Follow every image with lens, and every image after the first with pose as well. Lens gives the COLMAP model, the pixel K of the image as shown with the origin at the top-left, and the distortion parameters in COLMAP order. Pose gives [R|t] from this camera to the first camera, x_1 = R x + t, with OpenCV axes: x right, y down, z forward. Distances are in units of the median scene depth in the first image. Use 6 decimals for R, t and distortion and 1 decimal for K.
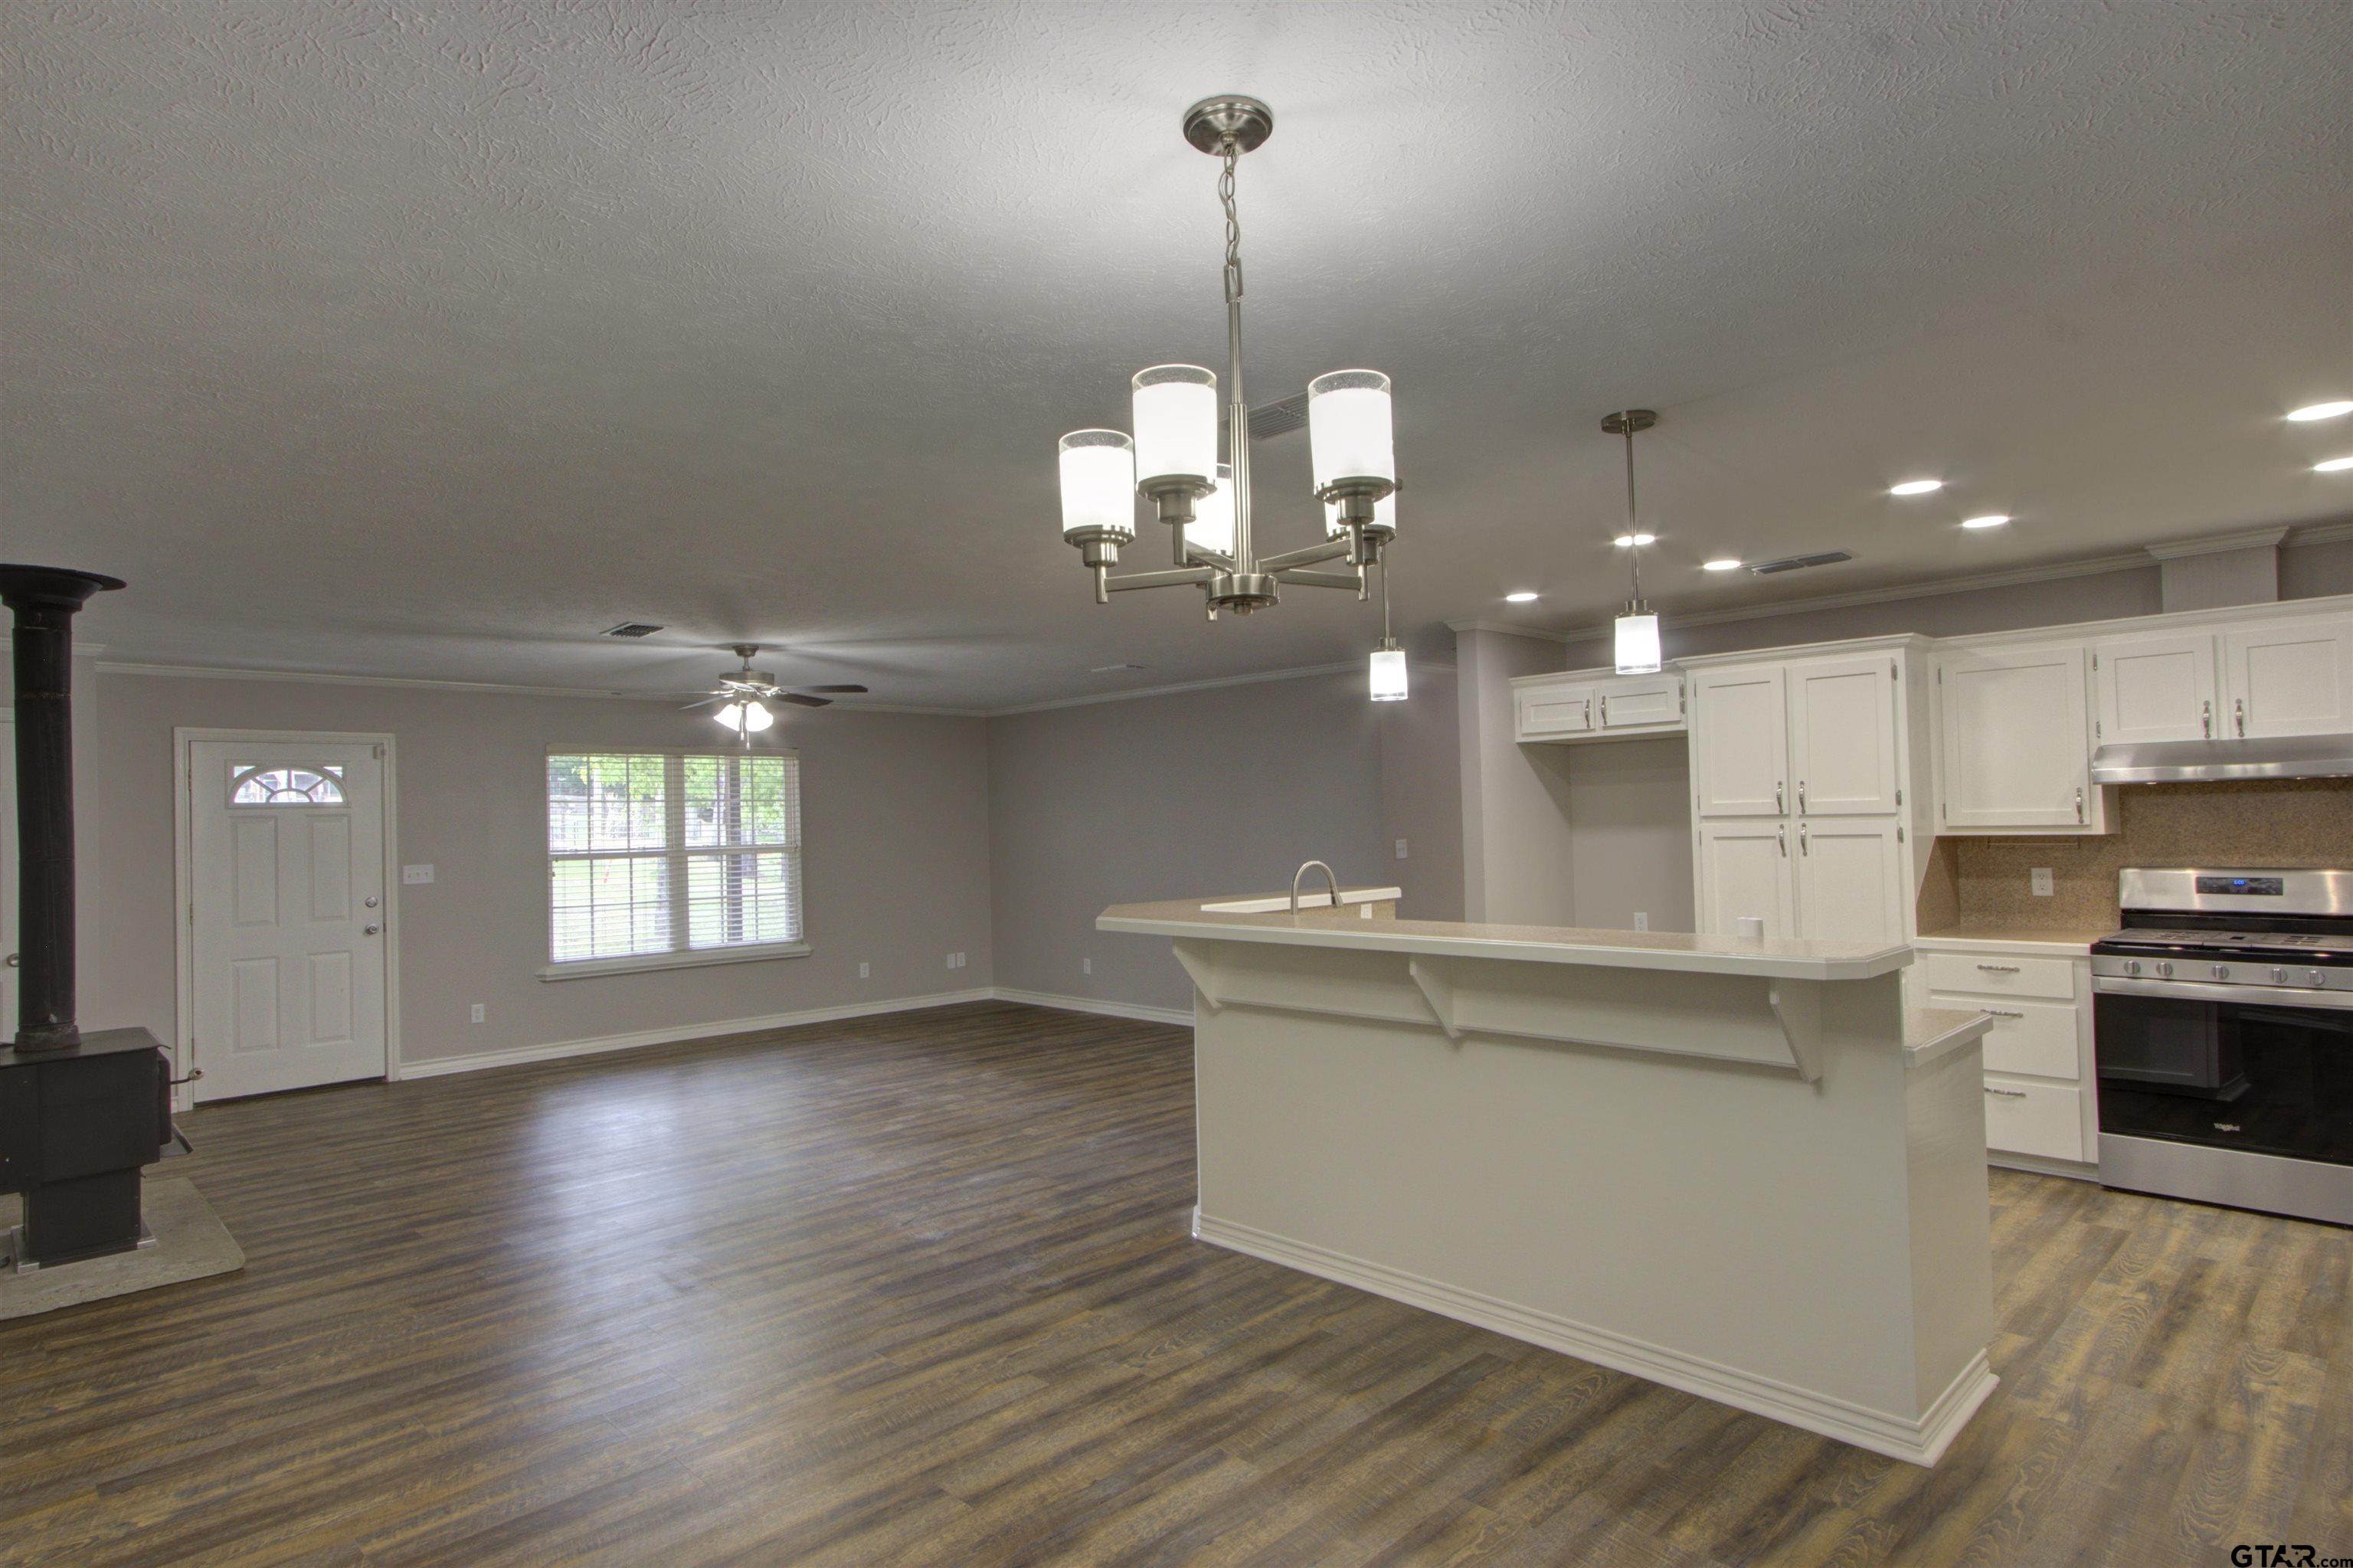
lens RADIAL K [[1264.8, 0, 1188.3], [0, 1264.8, 786.4], [0, 0, 1]] dist [0.000688, 0.006333]
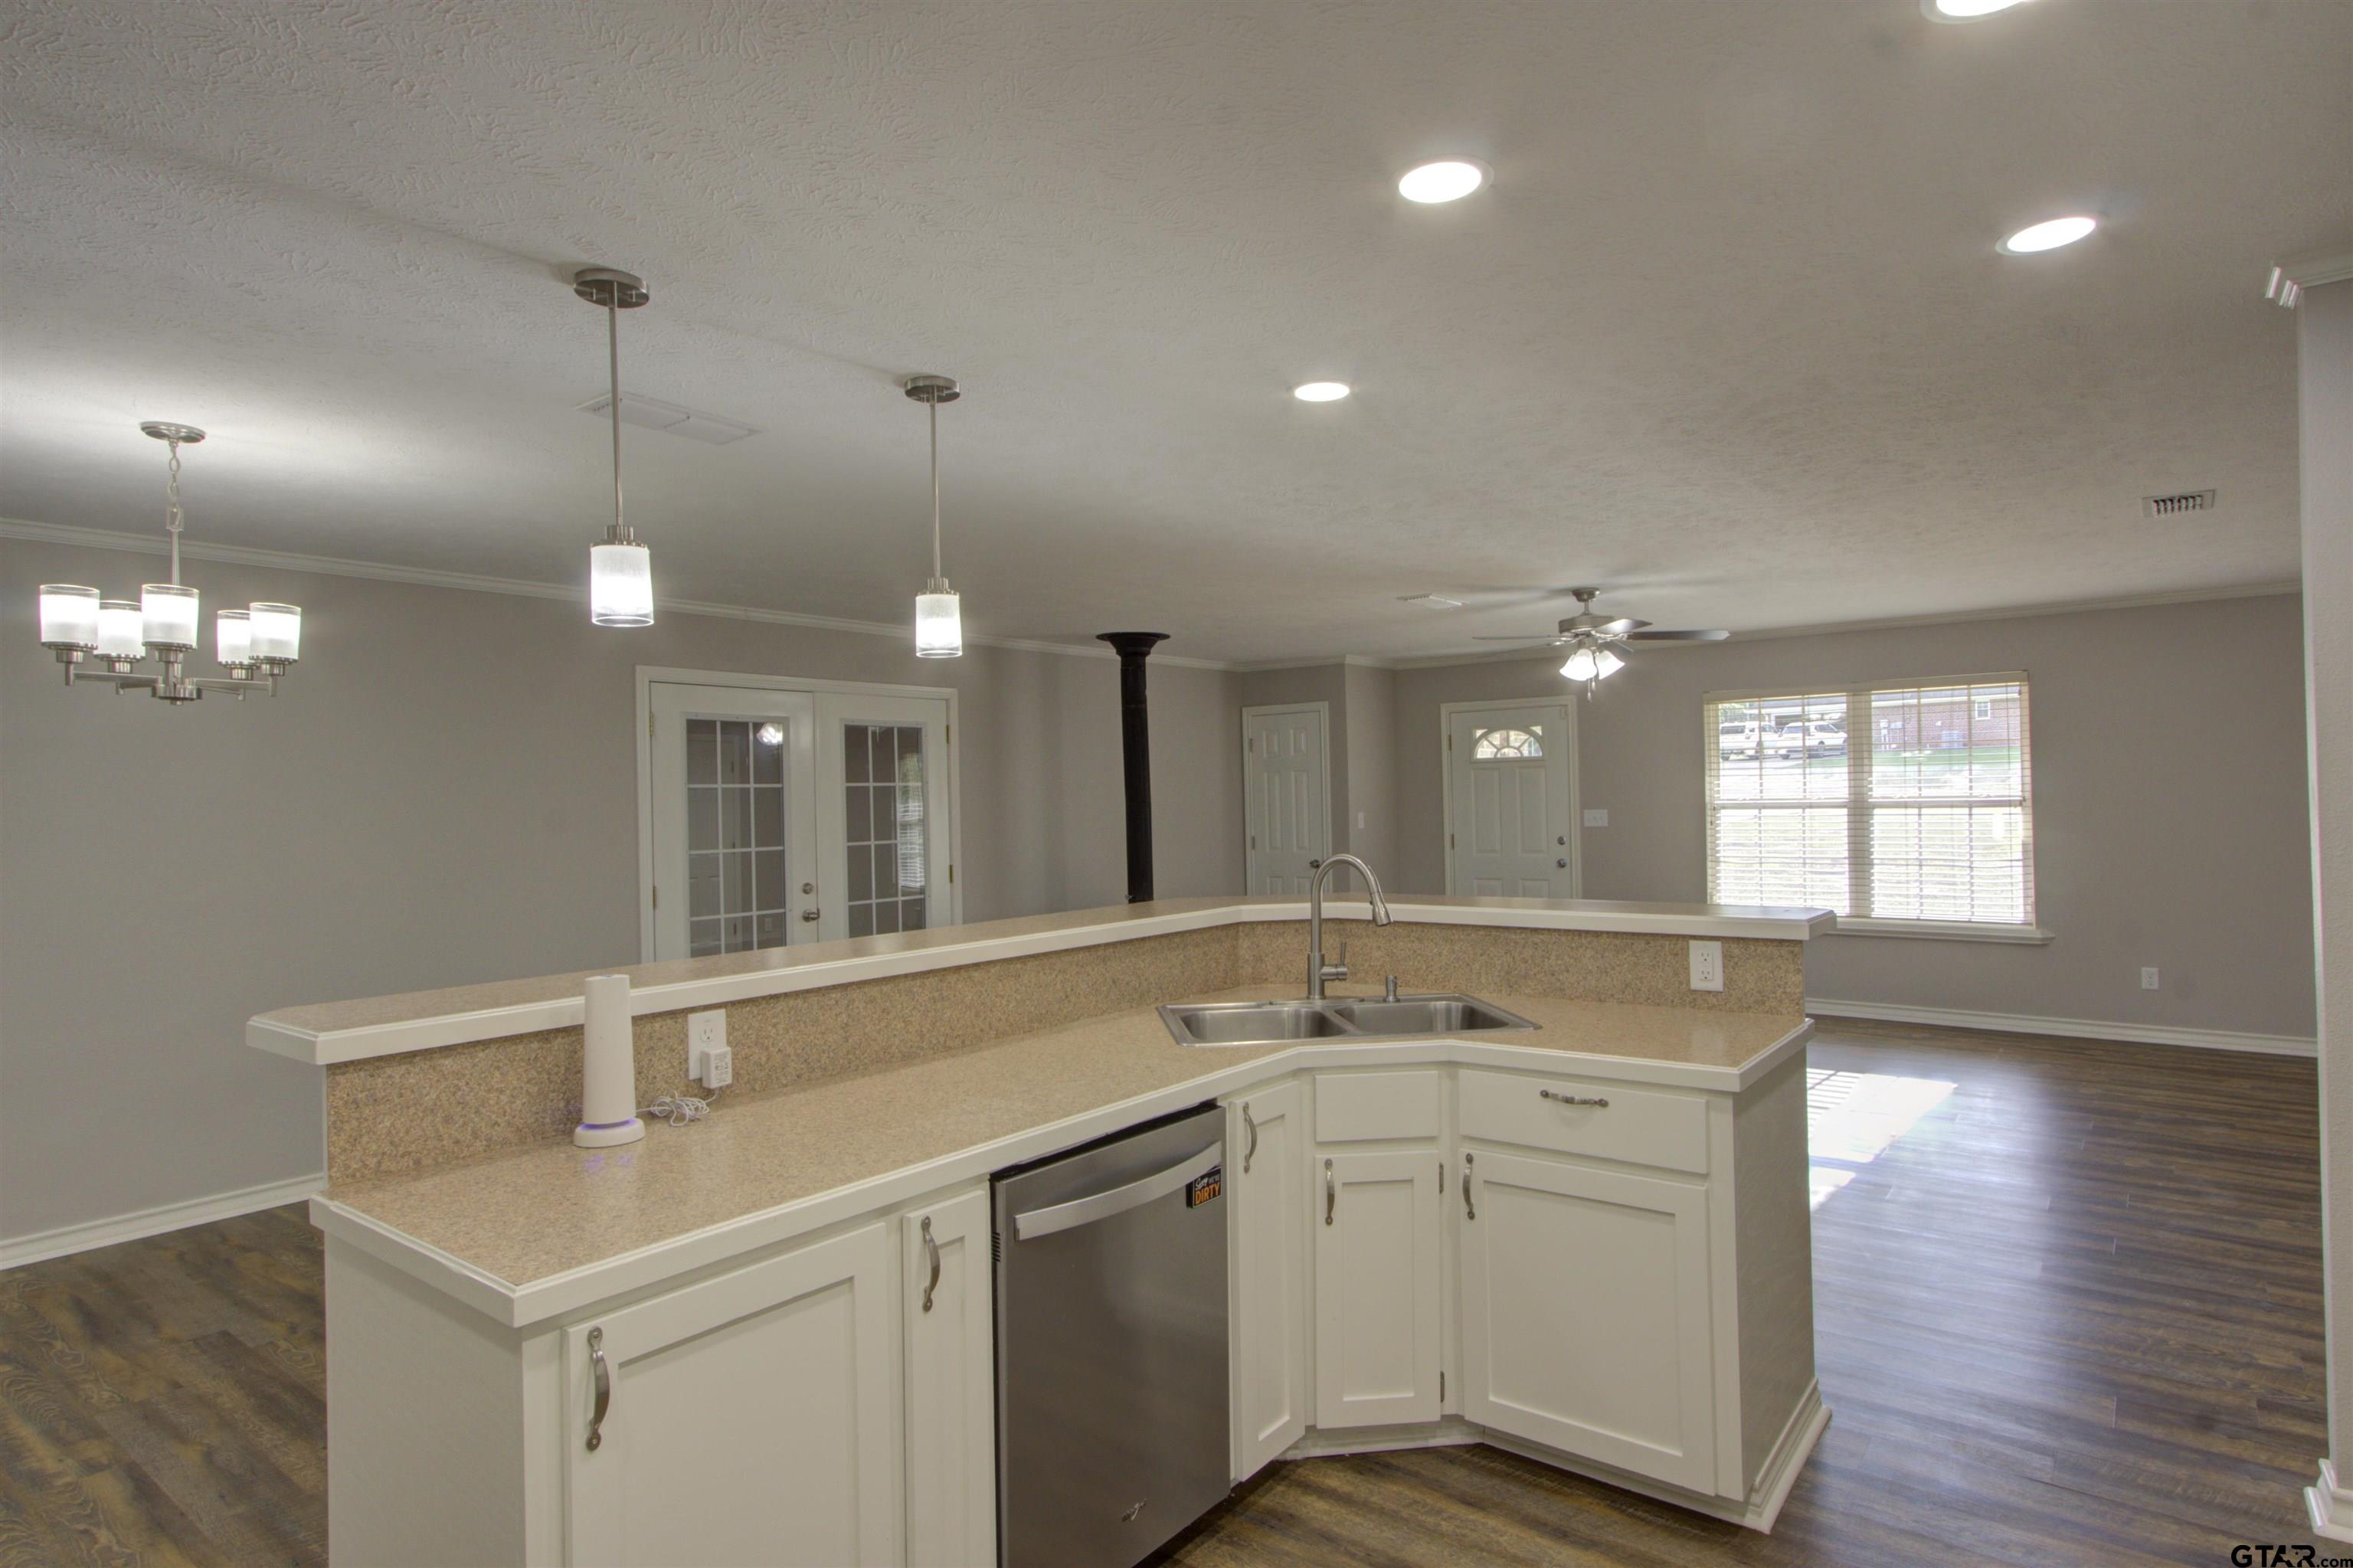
lens RADIAL K [[1264.8, 0, 1190.7], [0, 1264.8, 778.3], [0, 0, 1]] dist [0.000688, 0.006333]
pose [[0.133029, 0.007720, -0.991082, 0.688488], [0.044112, 0.998933, 0.013702, 0.003824], [0.990130, -0.045541, 0.132546, 0.735778]]
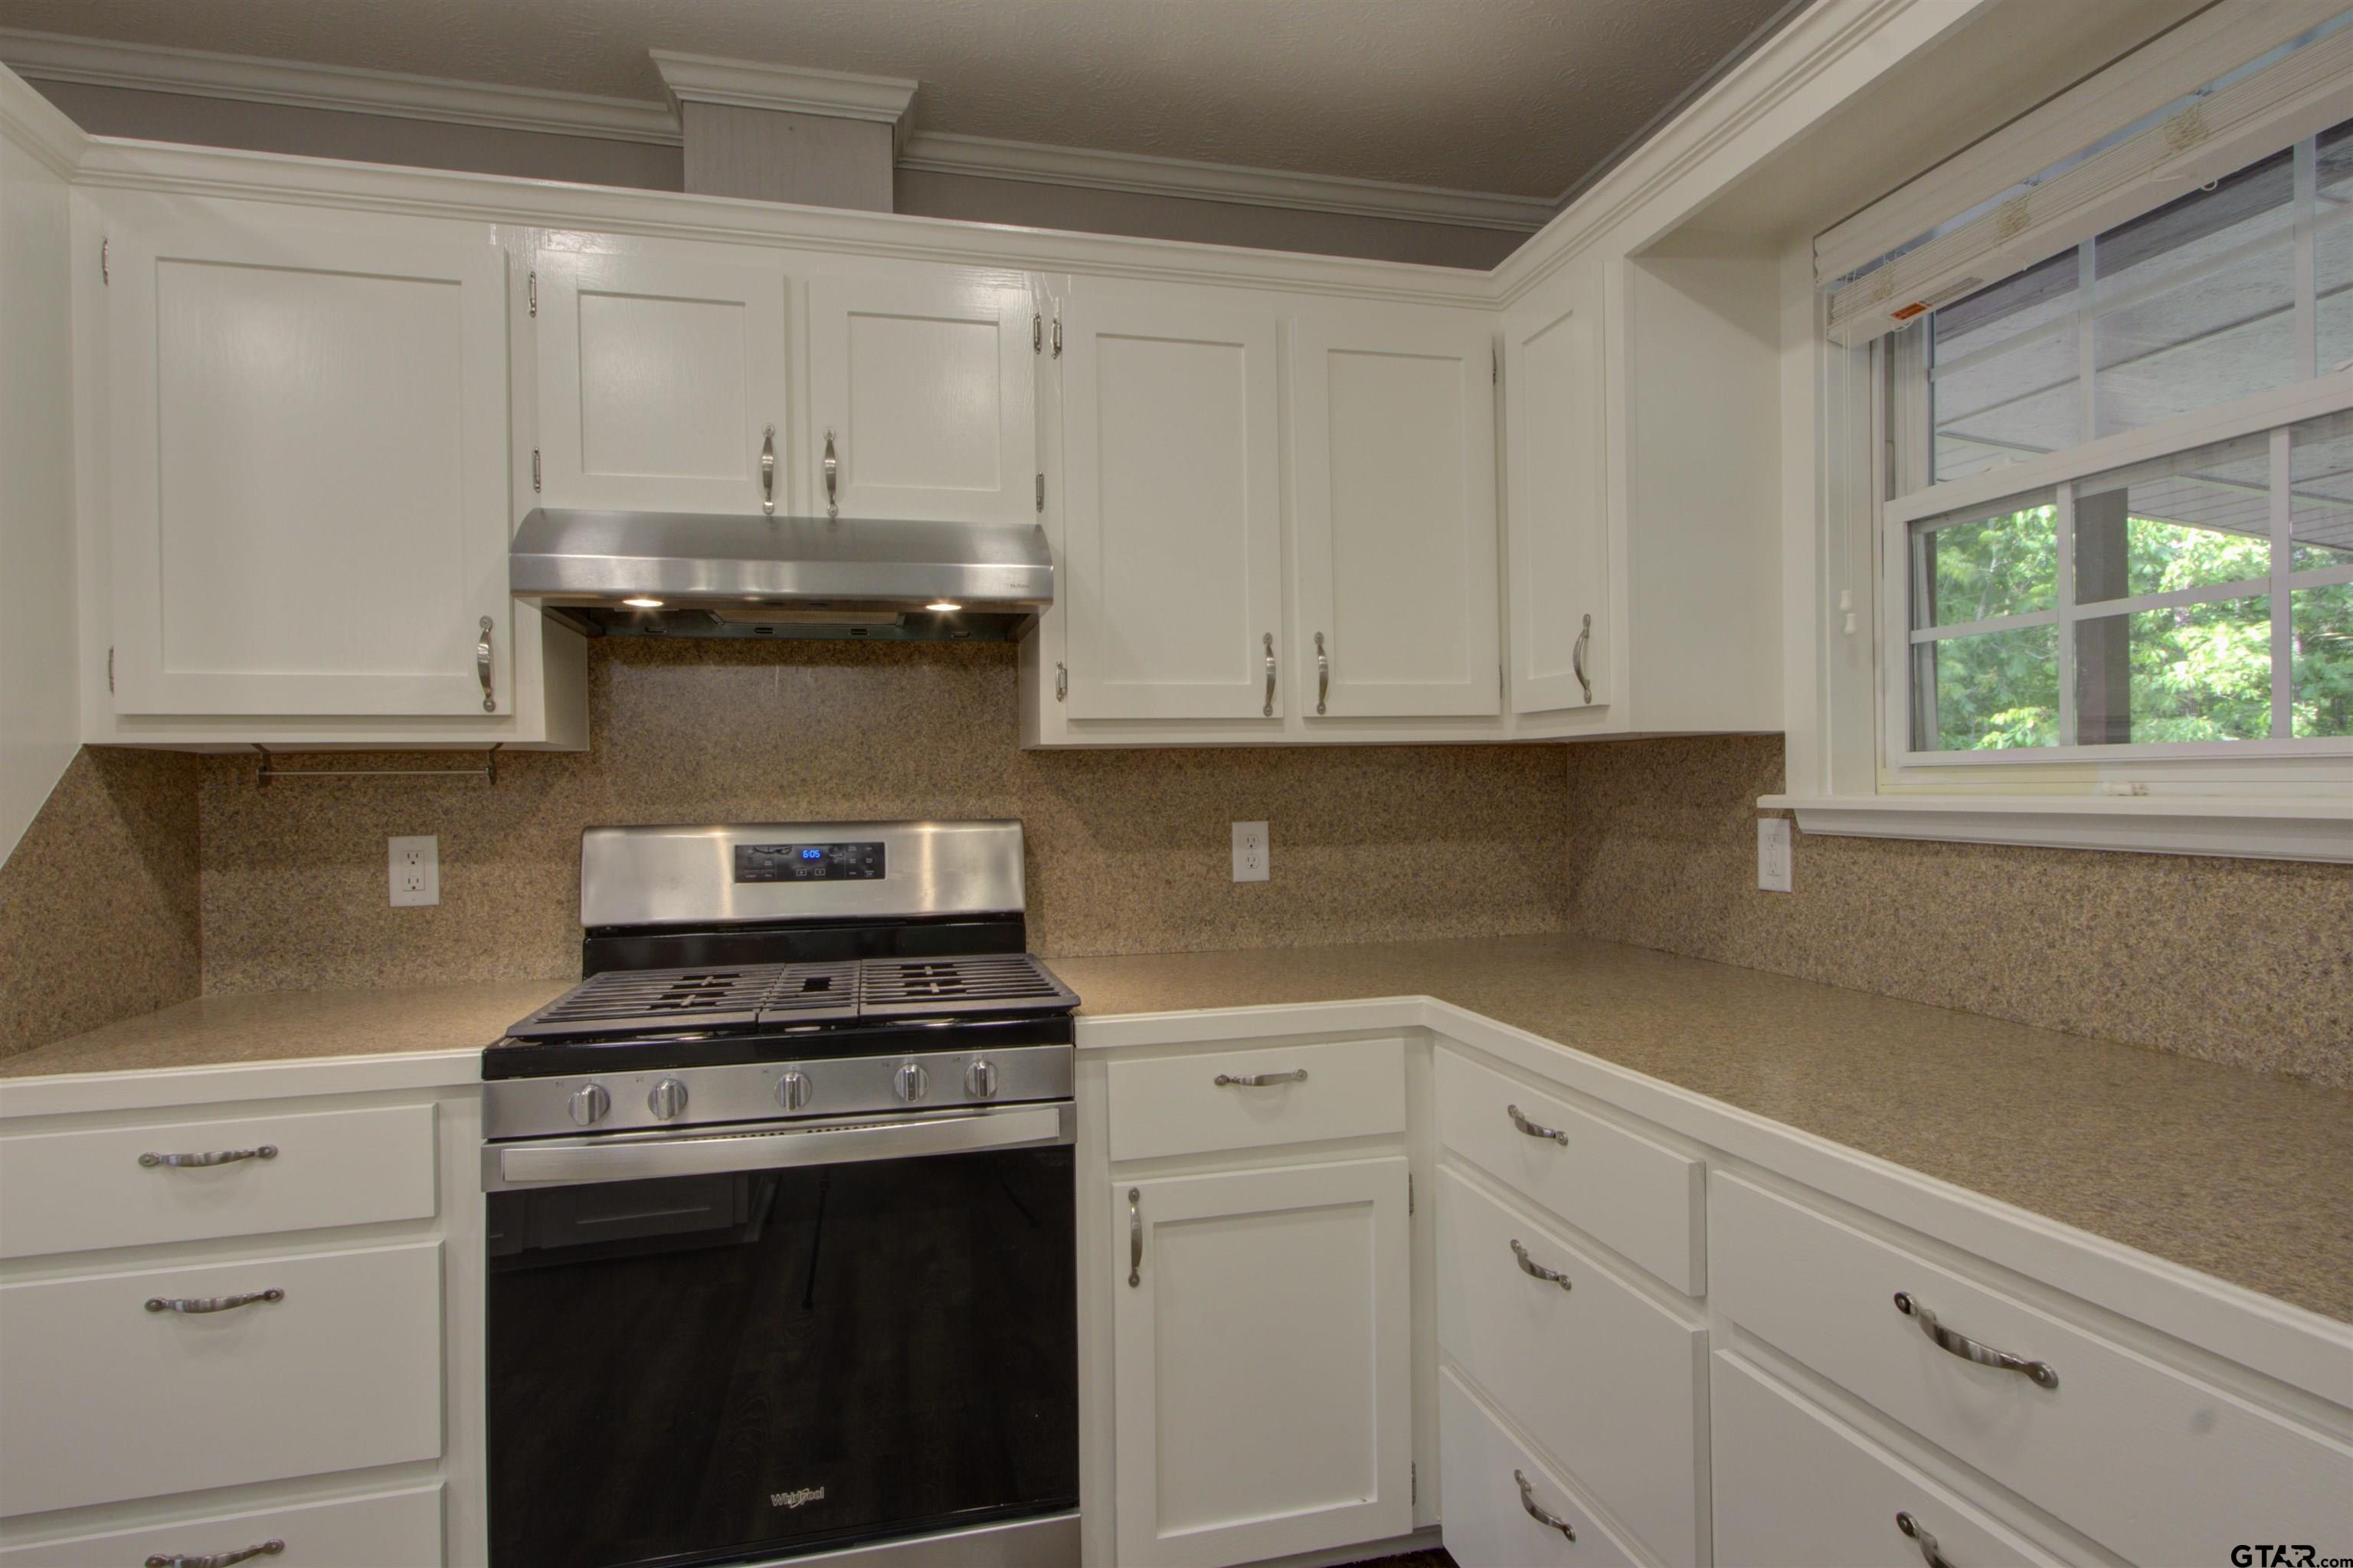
lens RADIAL K [[1264.8, 0, 1190.6], [0, 1264.8, 786.4], [0, 0, 1]] dist [0.000688, 0.006333]
pose [[0.501965, 0.017015, 0.864721, 0.463943], [-0.020190, 0.999765, -0.007953, 0.048169], [-0.864652, -0.013466, 0.502190, 0.604110]]
